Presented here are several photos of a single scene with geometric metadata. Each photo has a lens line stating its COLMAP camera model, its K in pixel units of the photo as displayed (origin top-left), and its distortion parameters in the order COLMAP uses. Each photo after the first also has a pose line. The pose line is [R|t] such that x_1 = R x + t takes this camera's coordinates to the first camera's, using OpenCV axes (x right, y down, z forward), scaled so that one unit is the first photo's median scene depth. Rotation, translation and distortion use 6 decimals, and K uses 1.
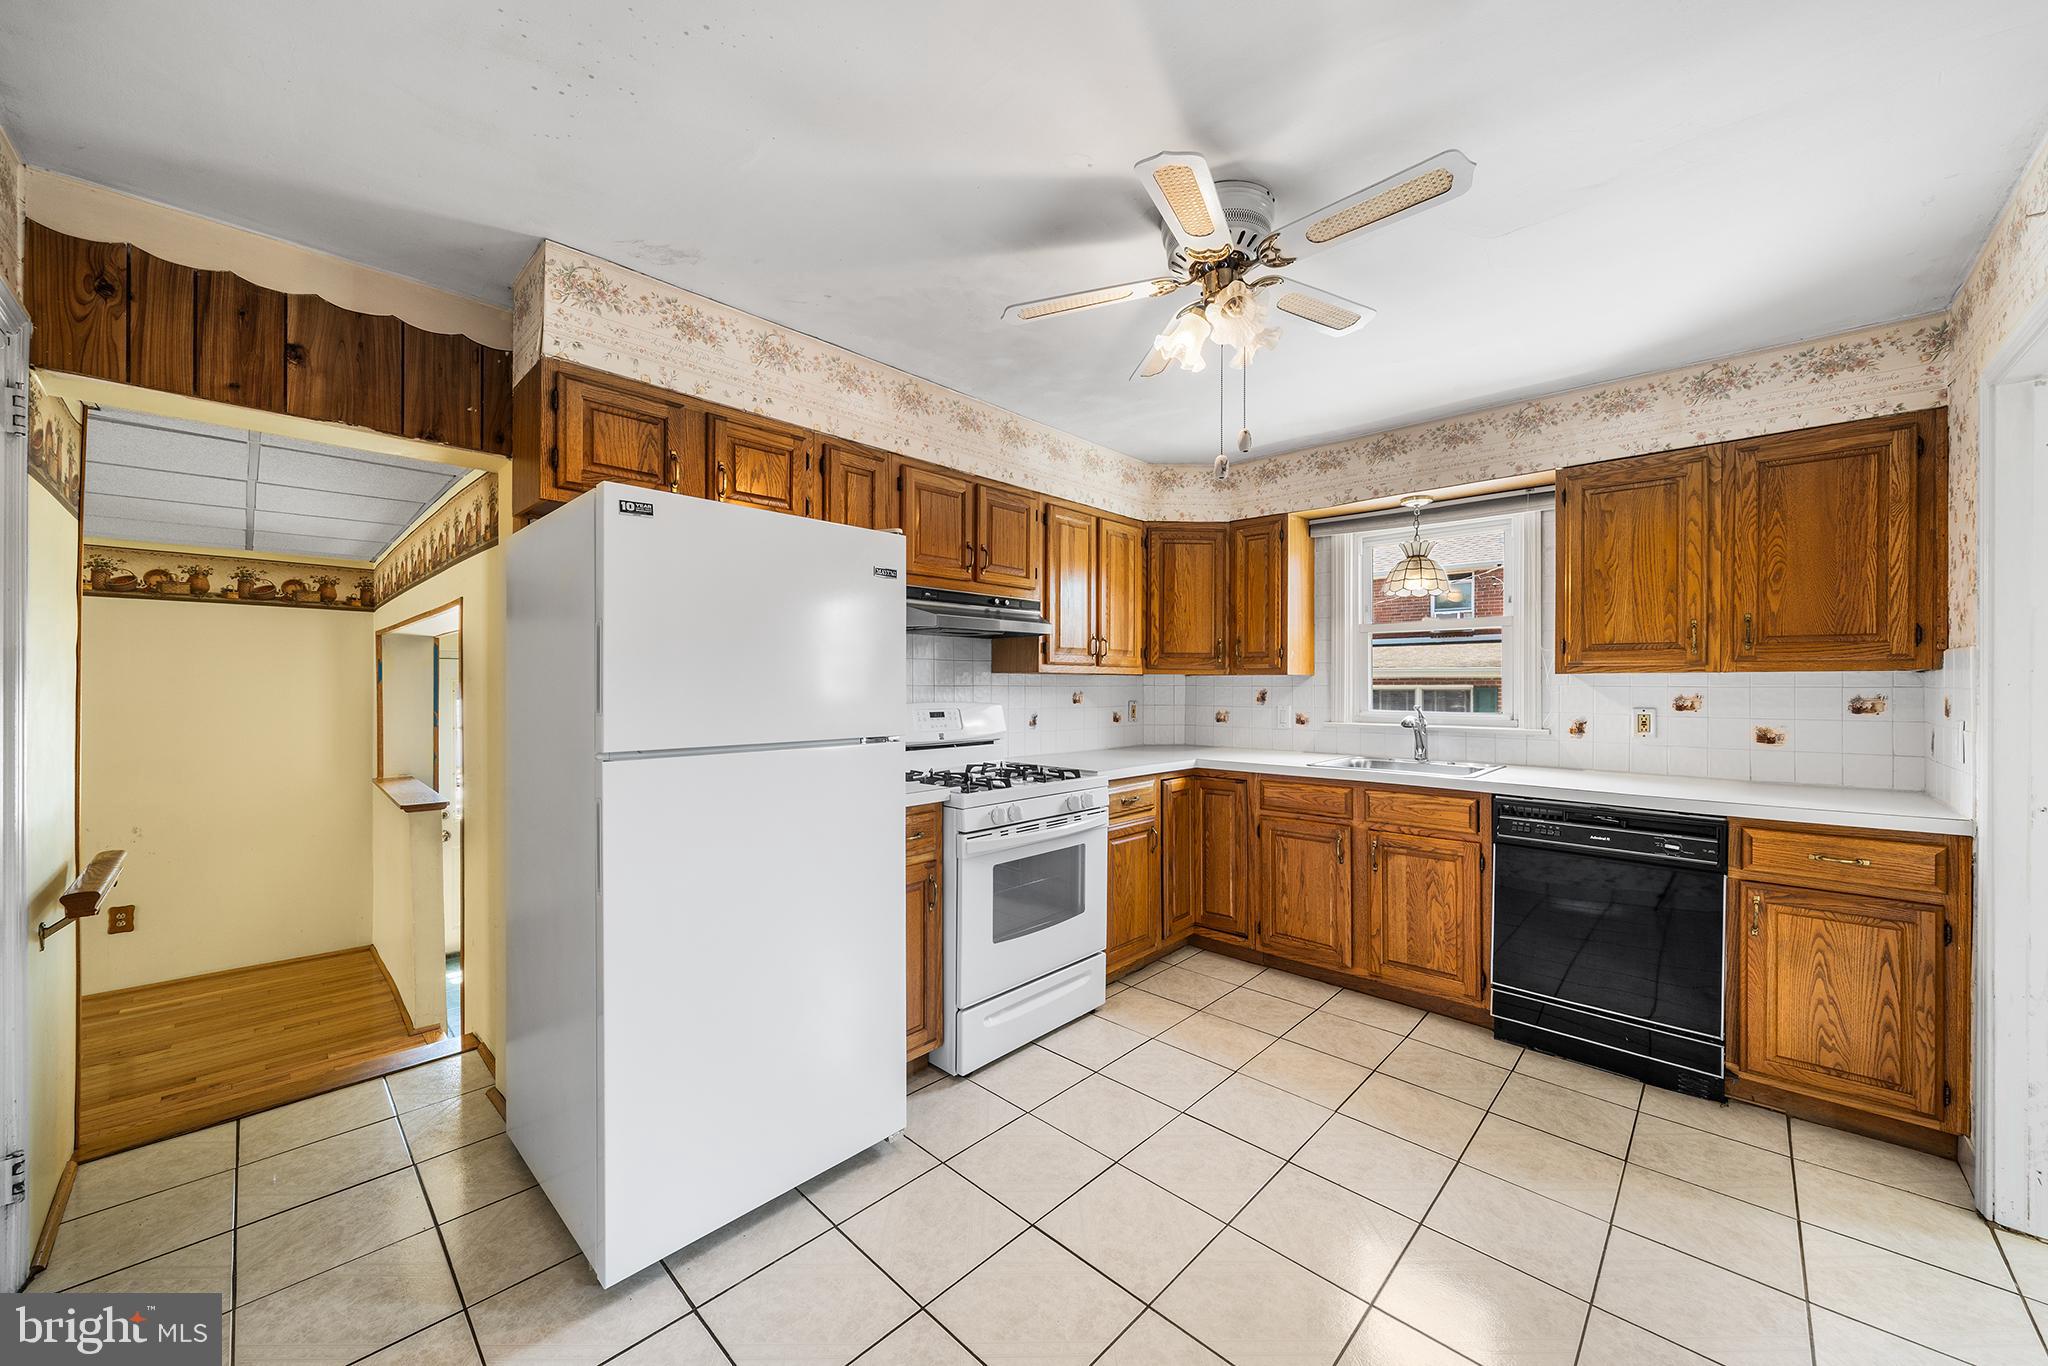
lens RADIAL K [[760.0, 0, 1002.5], [0, 760.0, 684.6], [0, 0, 1]] dist [-0.001306, -0.000653]
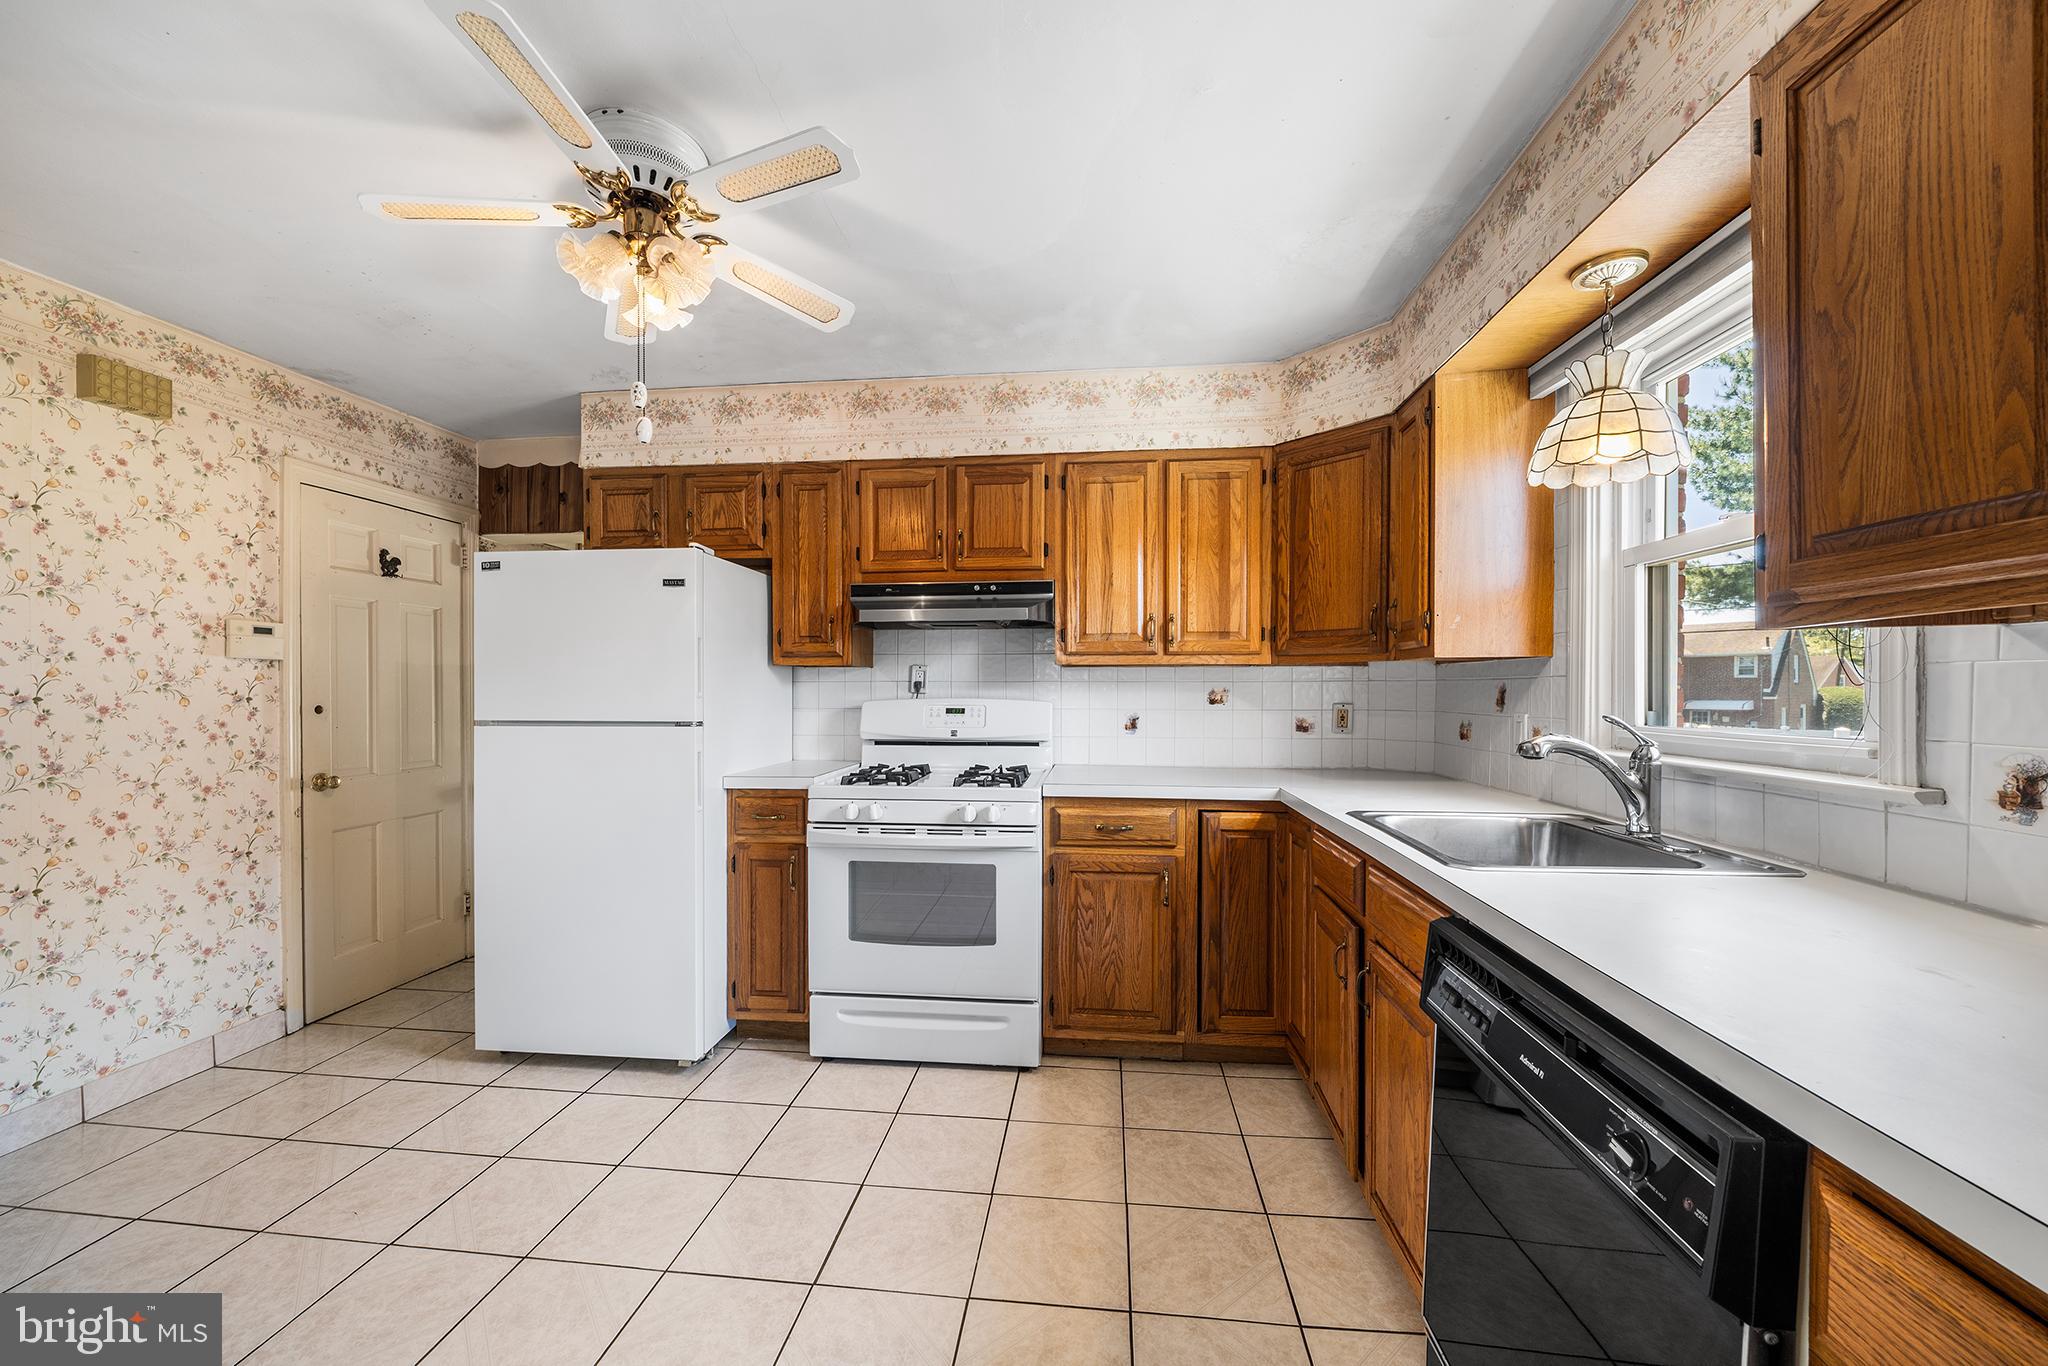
lens RADIAL K [[760.0, 0, 994.1], [0, 760.0, 699.0], [0, 0, 1]] dist [-0.001306, -0.000653]
pose [[0.609829, 0.009727, -0.792474, 0.780345], [-0.000039, 0.999925, 0.012244, 0.013766], [0.792533, -0.007436, 0.609783, 0.485383]]
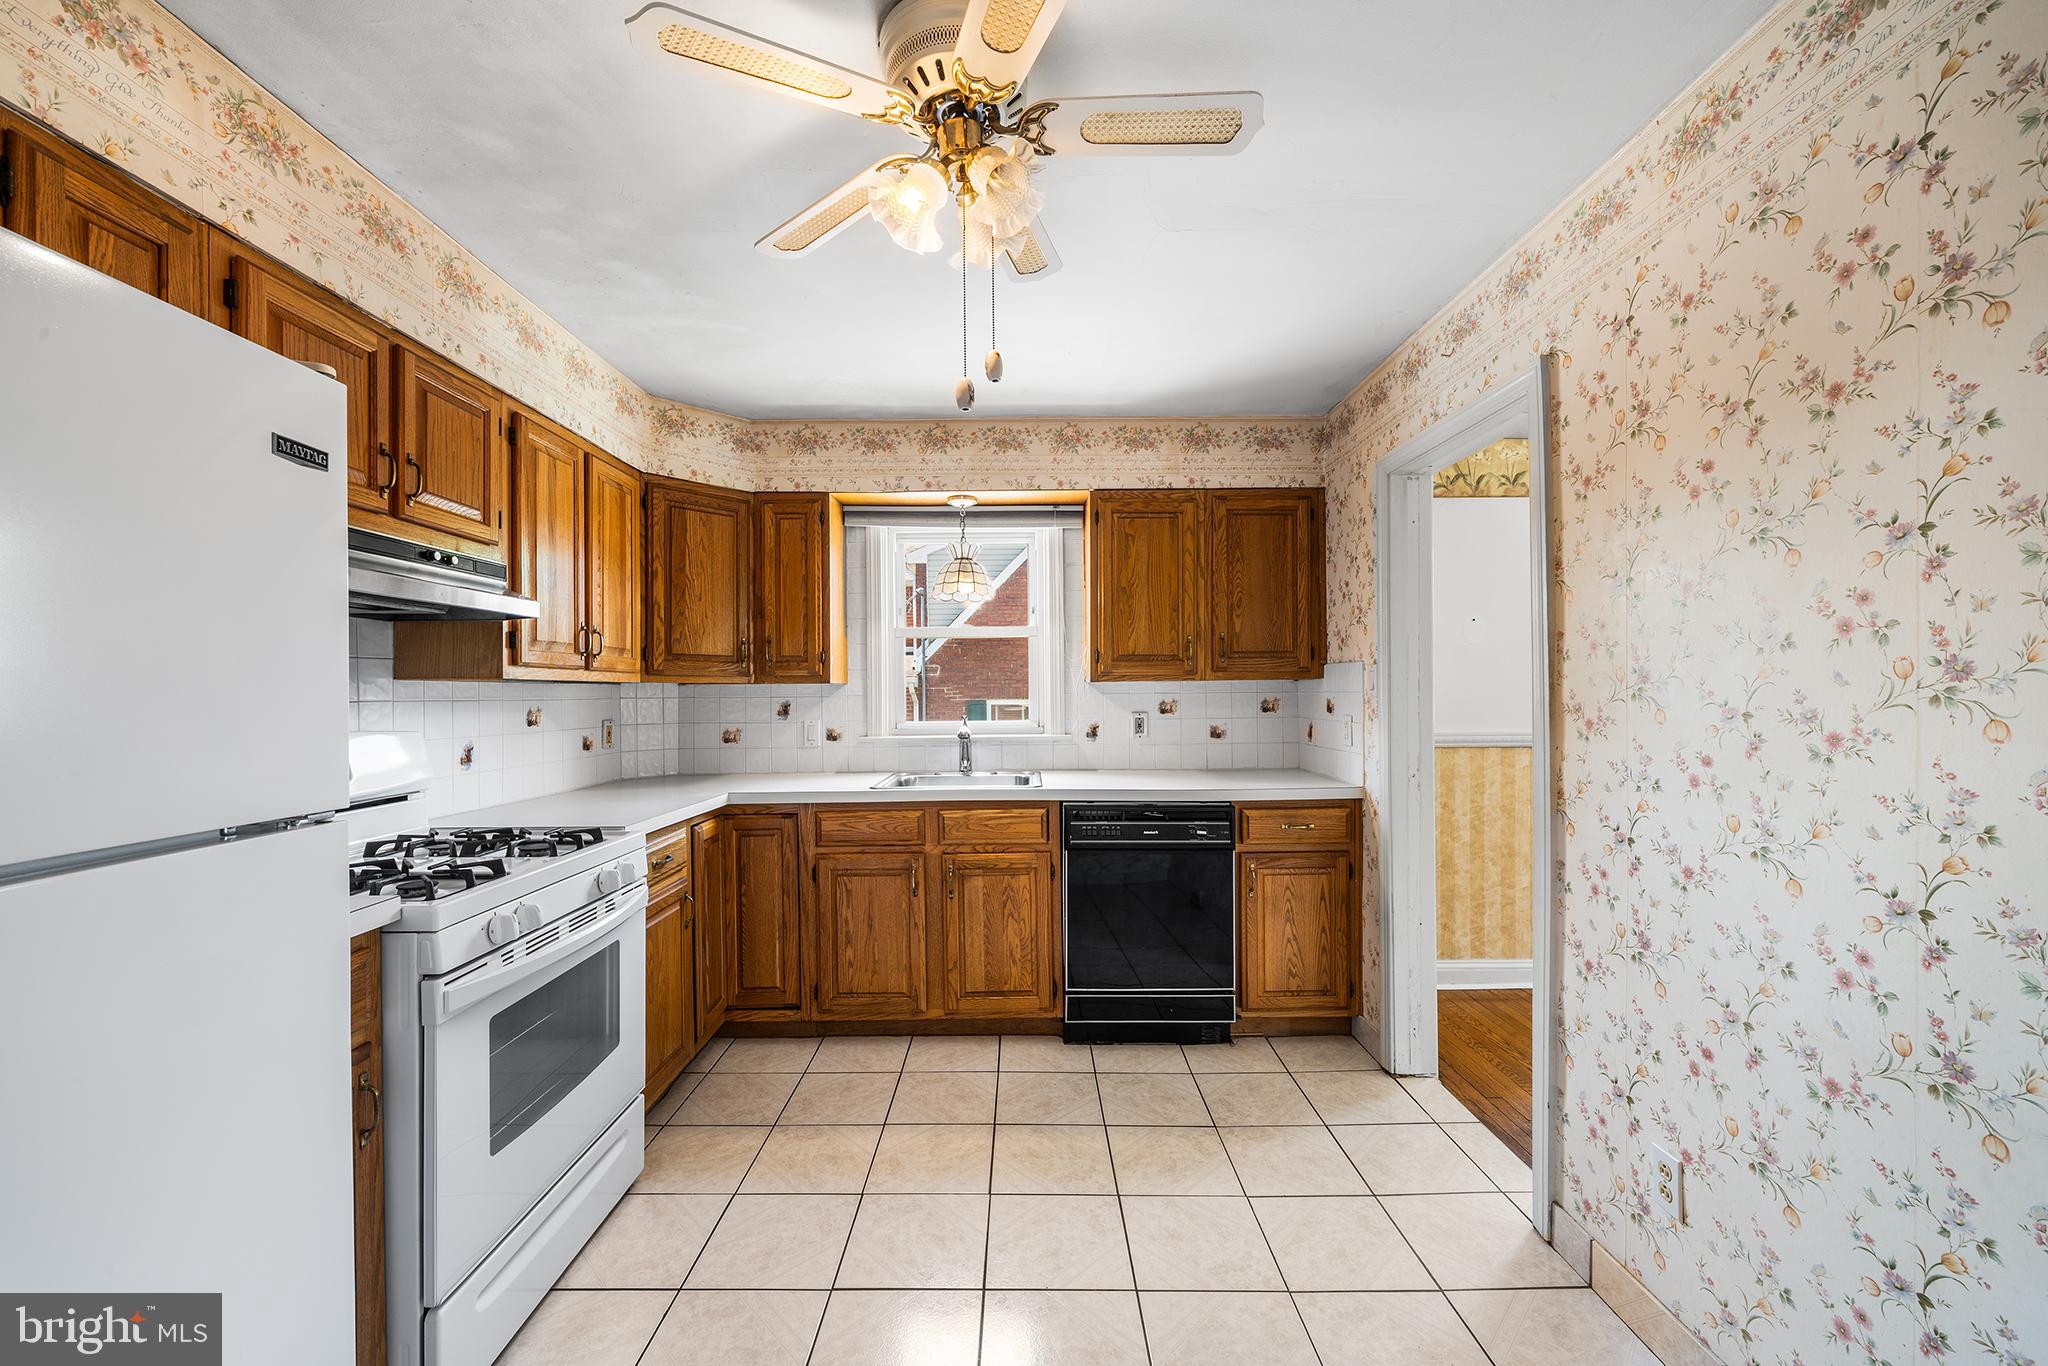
lens RADIAL K [[810.9, 0, 1027.7], [0, 810.9, 690.3], [0, 0, 1]] dist [-0.002103, -0.000558]
pose [[0.705887, -0.005392, 0.708304, -0.136910], [0.010534, 0.999940, -0.002885, 0.000013], [-0.708246, 0.009498, 0.705902, 0.256593]]
